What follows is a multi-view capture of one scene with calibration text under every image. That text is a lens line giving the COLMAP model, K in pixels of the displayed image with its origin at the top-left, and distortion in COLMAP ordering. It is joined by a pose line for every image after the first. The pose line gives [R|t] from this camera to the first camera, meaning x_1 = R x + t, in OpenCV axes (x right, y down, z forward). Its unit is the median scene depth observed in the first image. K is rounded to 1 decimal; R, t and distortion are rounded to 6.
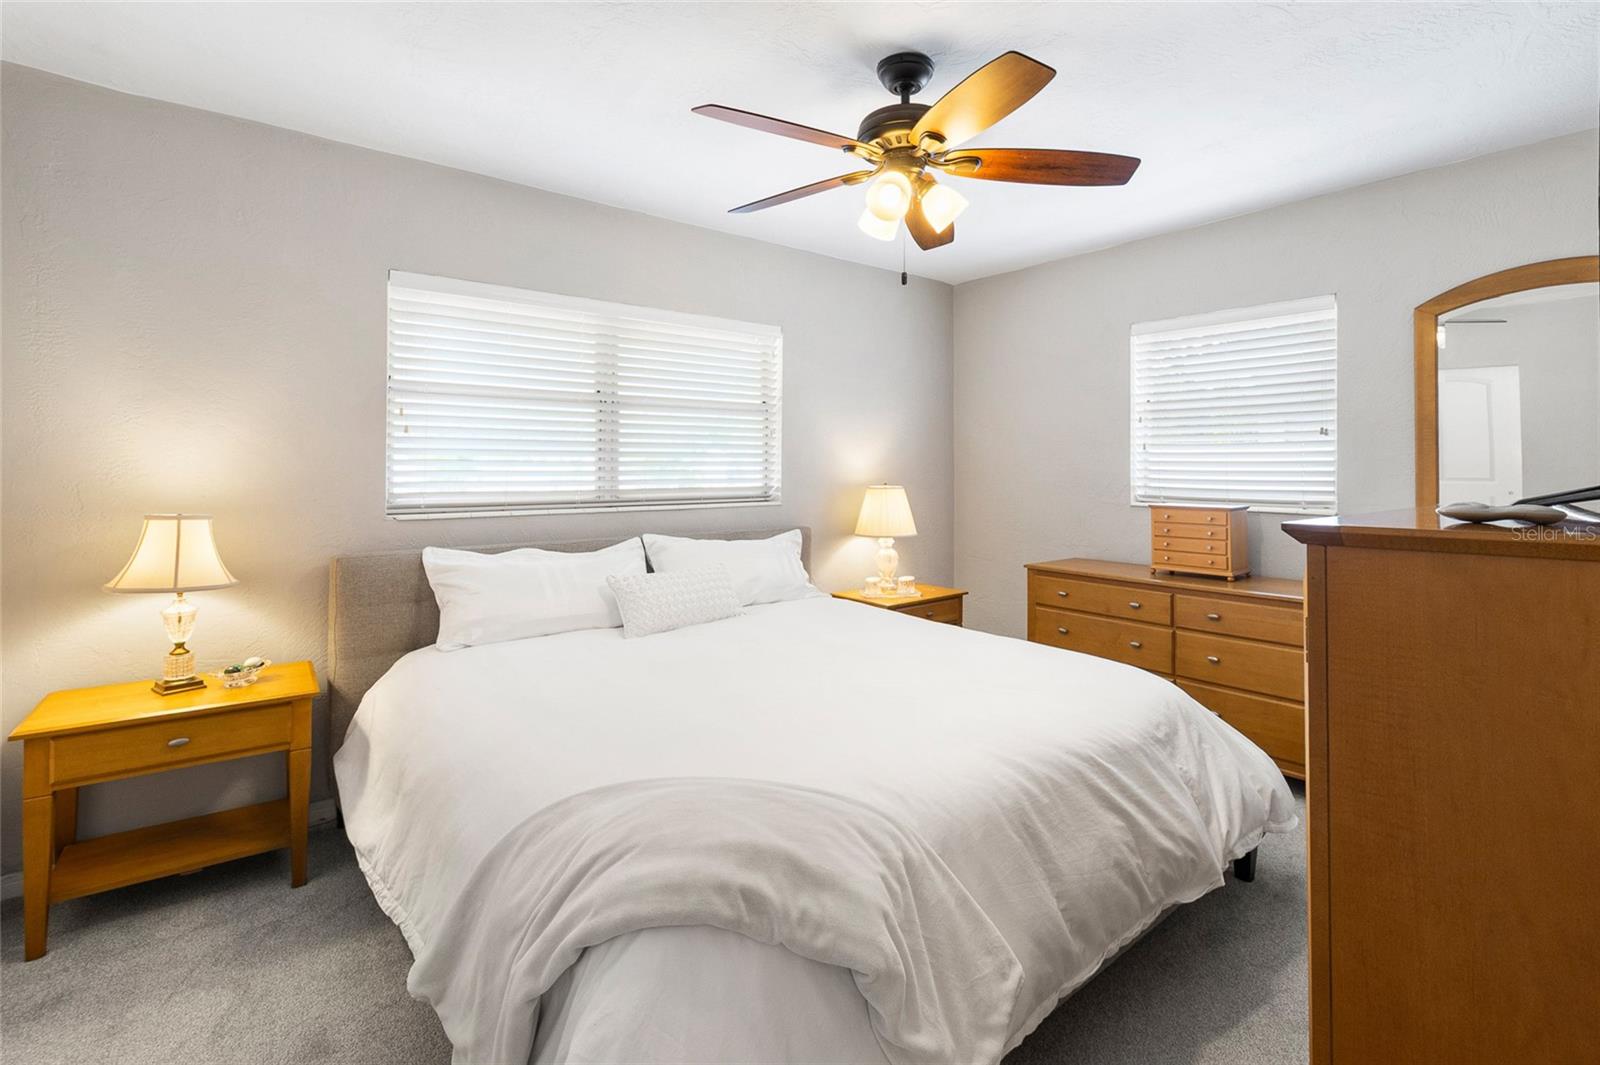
lens RADIAL K [[733.6, 0, 809.9], [0, 733.6, 488.3], [0, 0, 1]] dist [0.002267, -0.000154]
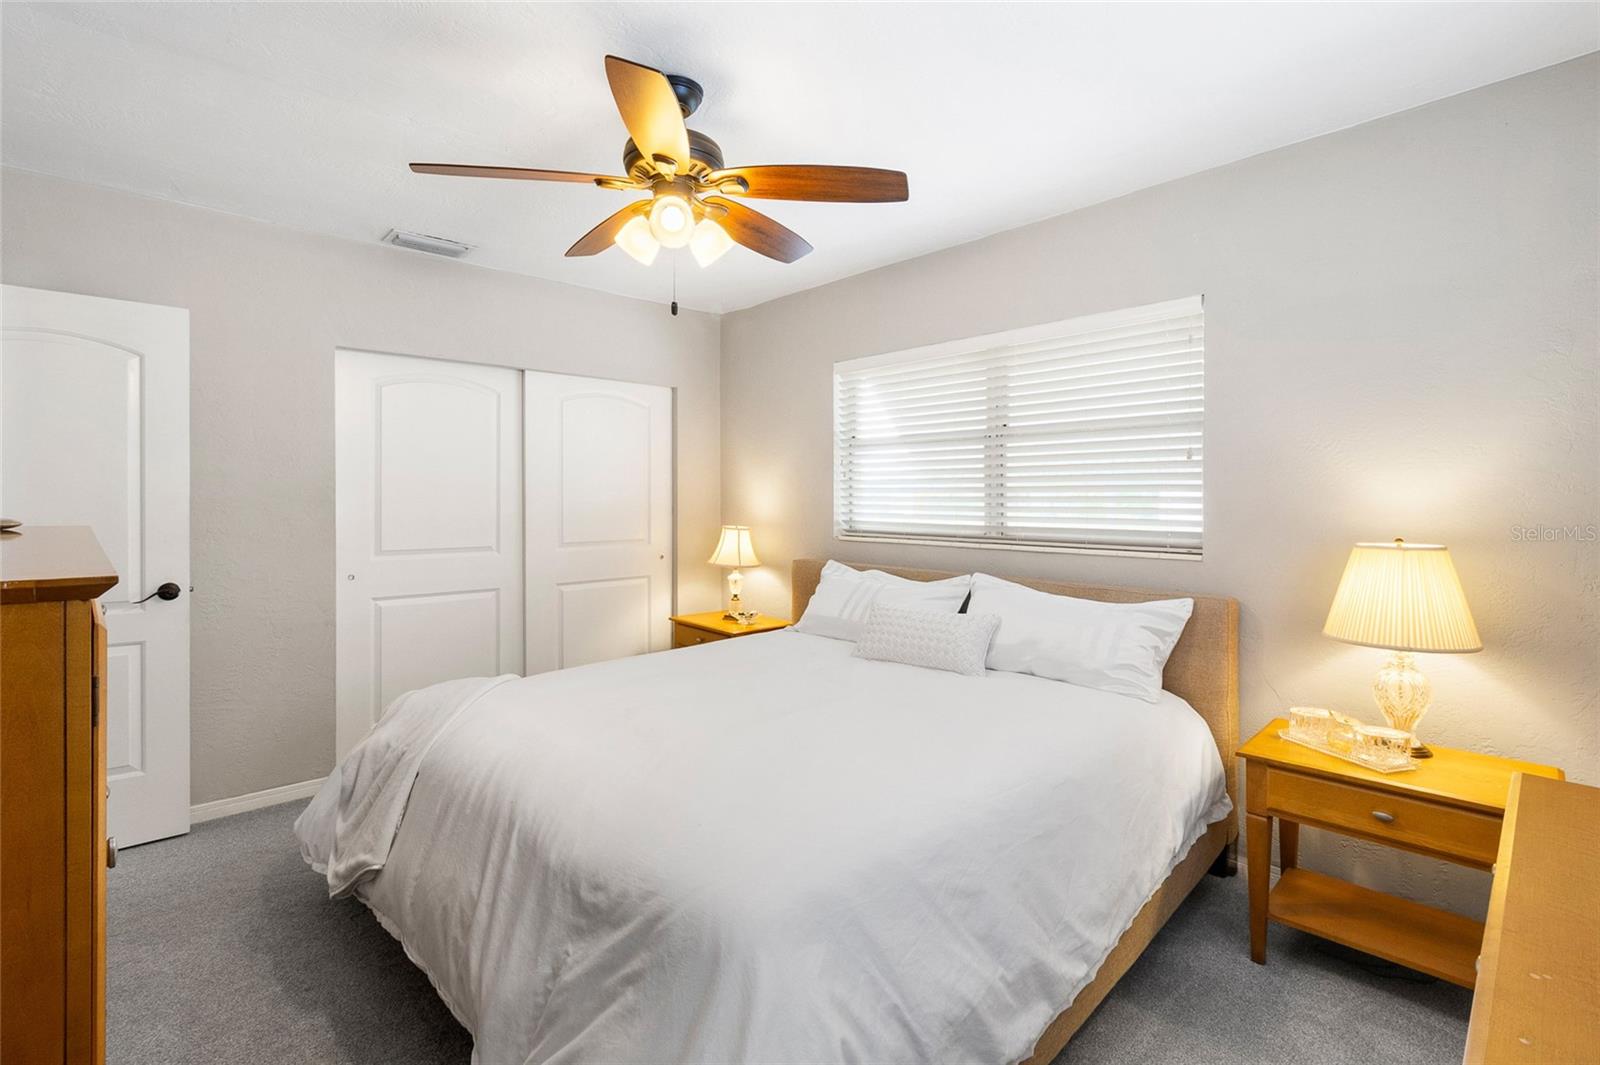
lens RADIAL K [[739.3, 0, 801.8], [0, 739.3, 507.1], [0, 0, 1]] dist [0.002501, 0.000441]
pose [[0.086896, 0.007098, -0.996192, 0.716495], [-0.039738, 0.999203, 0.003654, -0.017428], [0.995425, 0.039269, 0.087109, 0.691307]]
